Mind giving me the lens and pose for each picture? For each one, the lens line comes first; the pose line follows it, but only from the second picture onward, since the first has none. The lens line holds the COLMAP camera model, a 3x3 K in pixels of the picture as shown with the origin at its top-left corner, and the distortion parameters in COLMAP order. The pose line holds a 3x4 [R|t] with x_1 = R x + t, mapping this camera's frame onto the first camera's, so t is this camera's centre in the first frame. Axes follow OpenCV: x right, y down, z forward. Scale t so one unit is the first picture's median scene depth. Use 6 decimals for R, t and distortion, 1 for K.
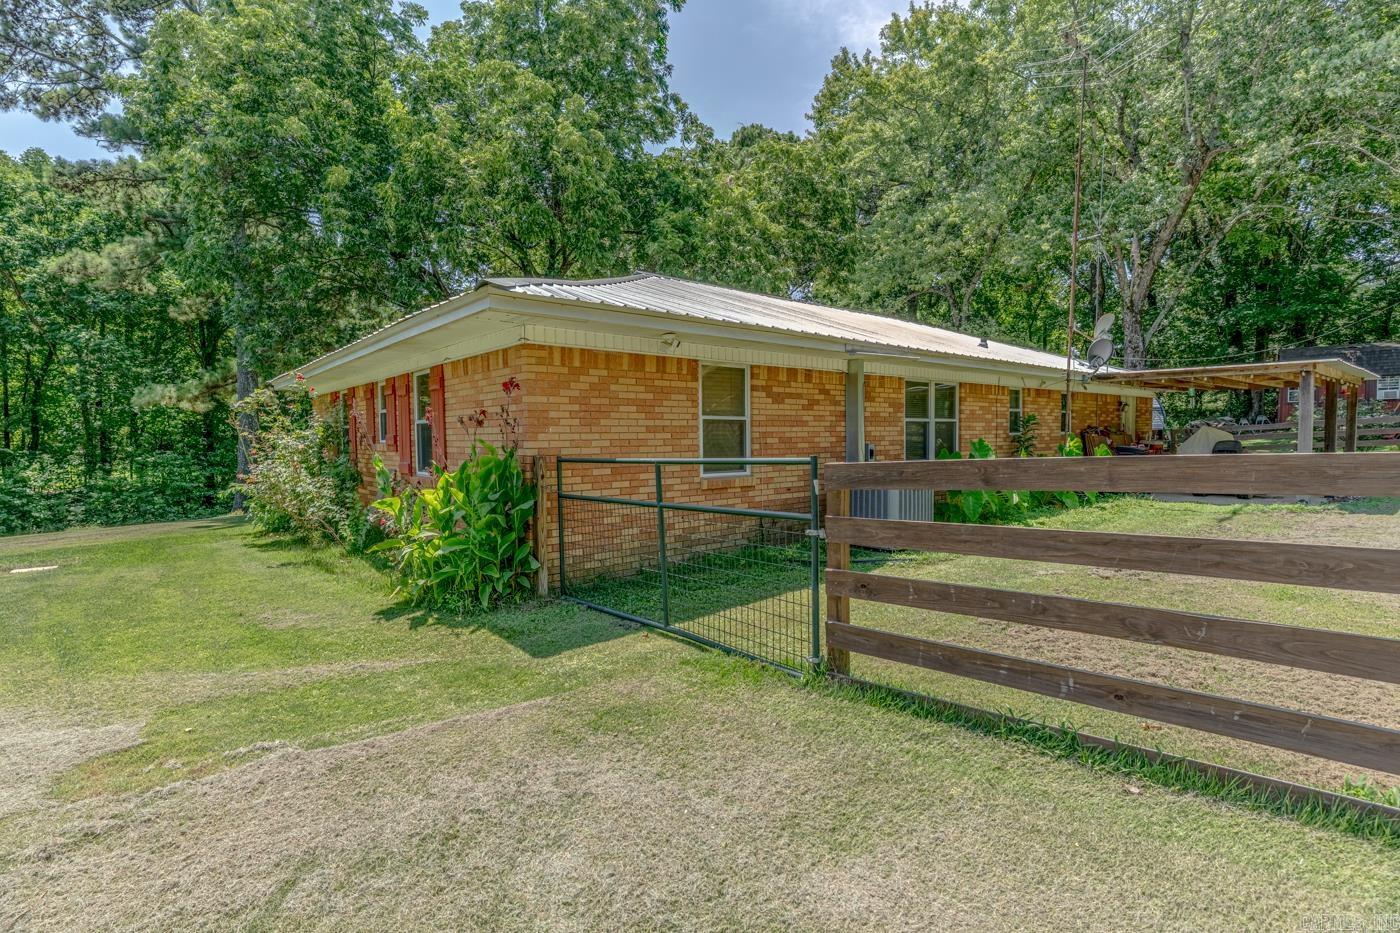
lens RADIAL K [[671.2, 0, 694.4], [0, 671.2, 469.3], [0, 0, 1]] dist [-0.001114, -0.000293]
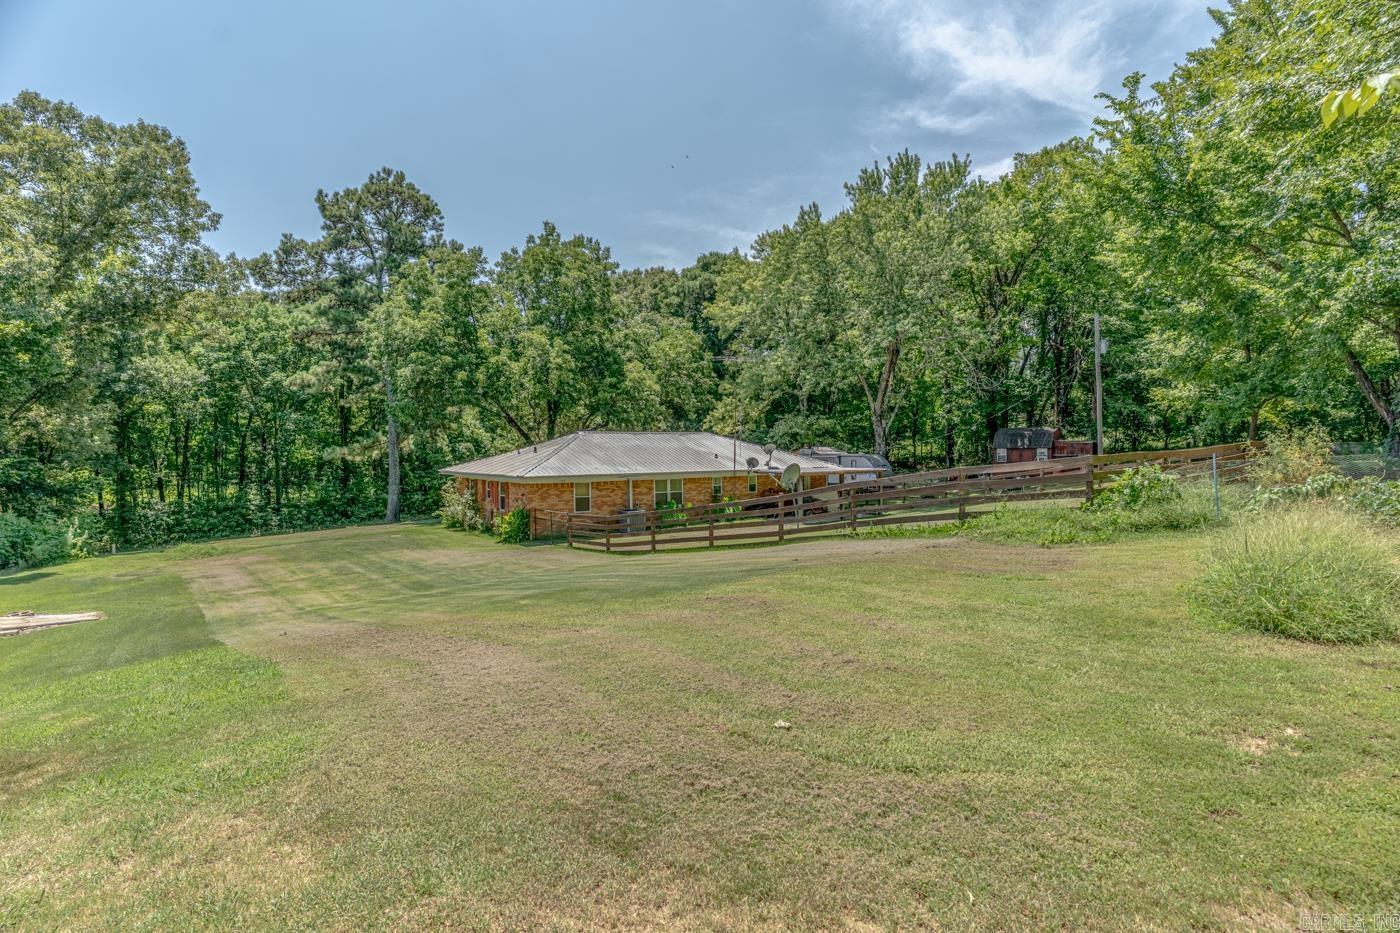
lens RADIAL K [[671.2, 0, 694.4], [0, 671.2, 469.3], [0, 0, 1]] dist [-0.001114, -0.000293]
pose [[0.998191, 0.005142, -0.059902, 0.864311], [-0.006322, 0.999789, -0.019535, -0.156101], [0.059789, 0.019878, 0.998013, -2.611820]]
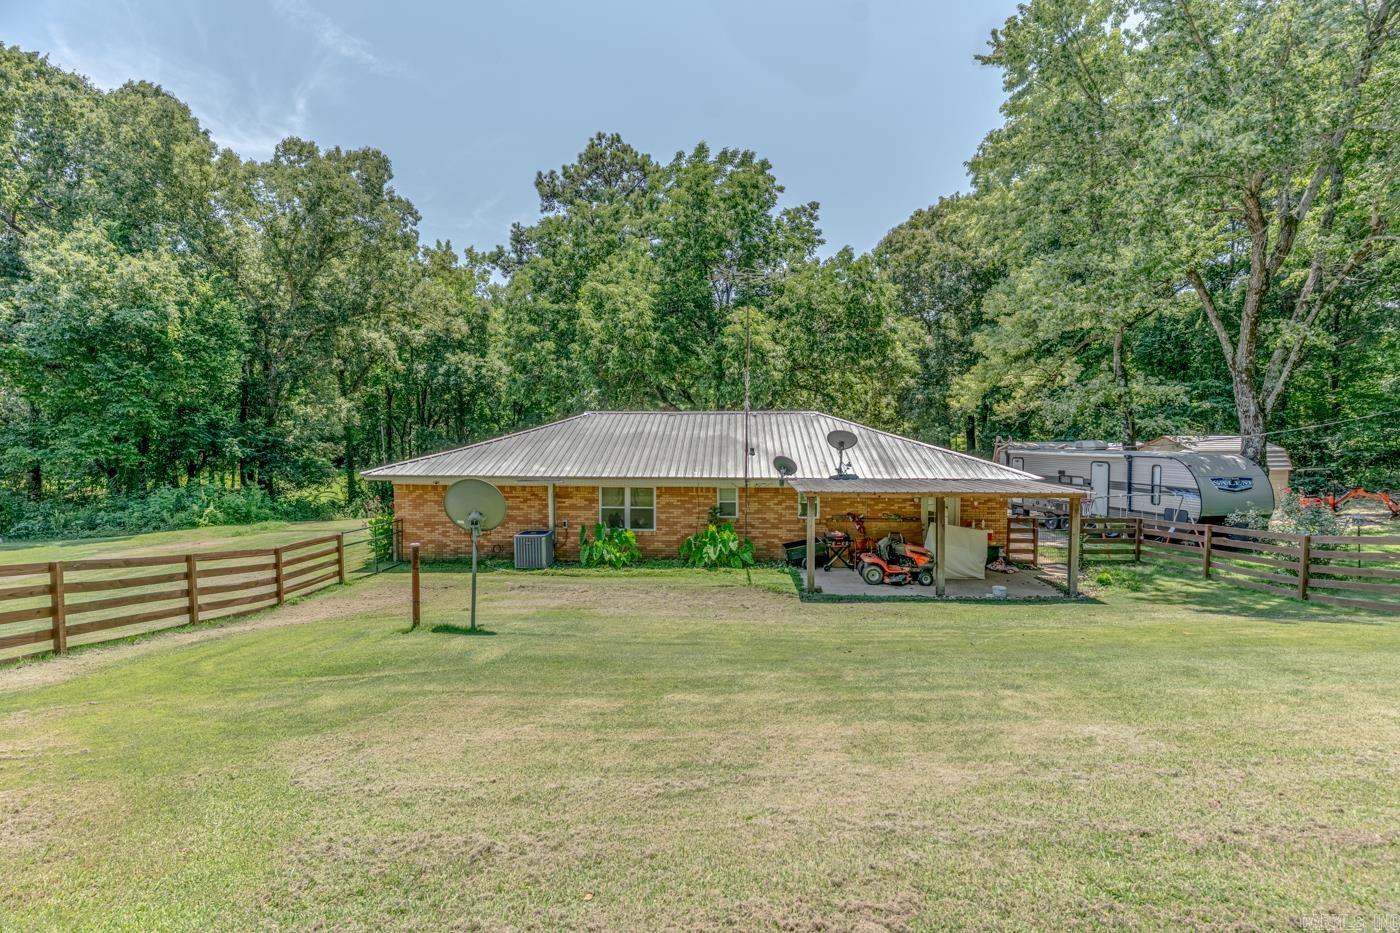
lens RADIAL K [[671.2, 0, 694.4], [0, 671.2, 469.3], [0, 0, 1]] dist [-0.001114, -0.000293]
pose [[0.729102, 0.048765, -0.682666, 2.331185], [-0.045952, 0.998696, 0.022263, -0.305336], [0.682861, 0.015138, 0.730391, -0.297010]]
